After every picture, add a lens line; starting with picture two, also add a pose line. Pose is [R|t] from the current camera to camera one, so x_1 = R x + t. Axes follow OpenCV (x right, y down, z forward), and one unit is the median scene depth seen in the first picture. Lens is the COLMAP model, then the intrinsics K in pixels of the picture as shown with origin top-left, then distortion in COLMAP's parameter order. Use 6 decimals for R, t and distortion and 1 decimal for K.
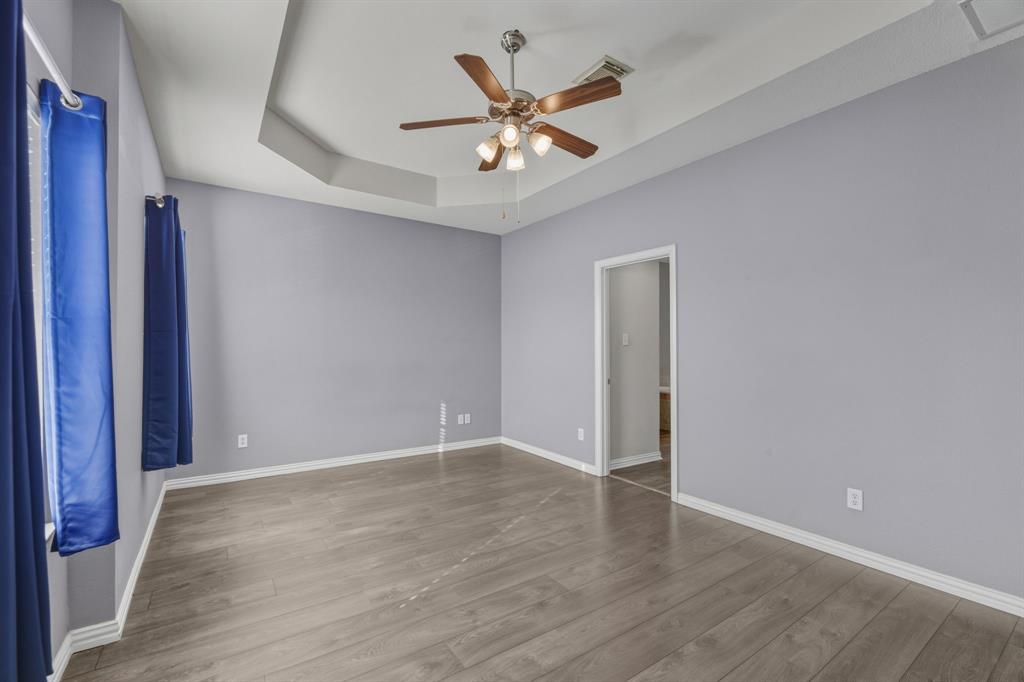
lens RADIAL K [[429.4, 0, 504.4], [0, 429.4, 350.6], [0, 0, 1]] dist [-0.008804, 0.000348]
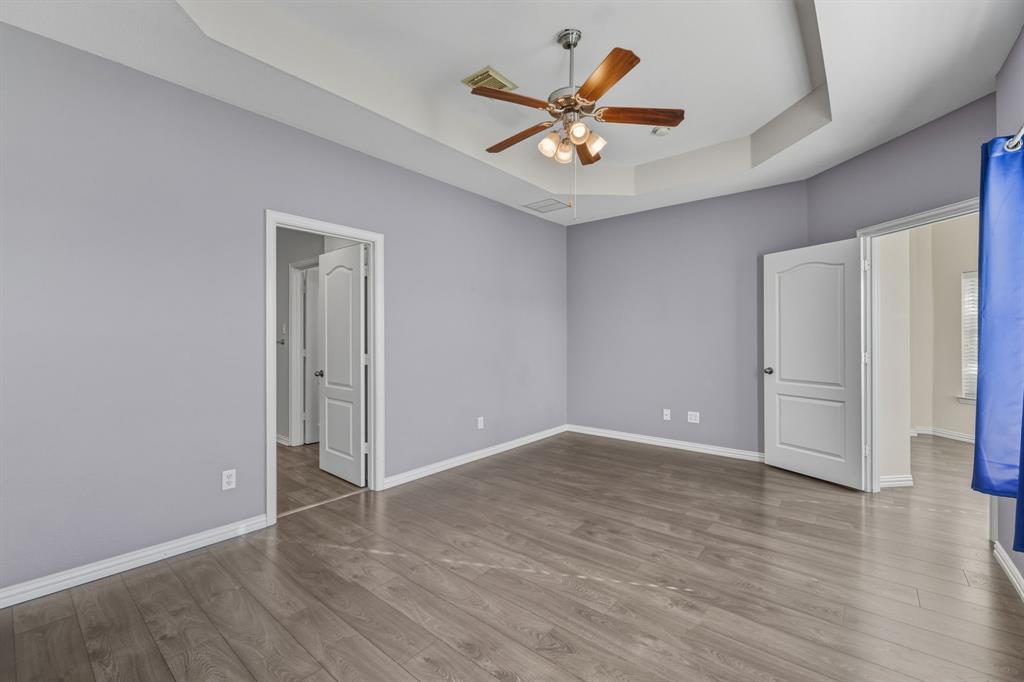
lens RADIAL K [[429.4, 0, 514.1], [0, 429.4, 340.4], [0, 0, 1]] dist [-0.008804, 0.000348]
pose [[-0.284555, -0.006831, 0.958635, -0.722732], [0.010641, 0.999891, 0.010283, -0.001137], [-0.958601, 0.013127, -0.284451, 1.115767]]
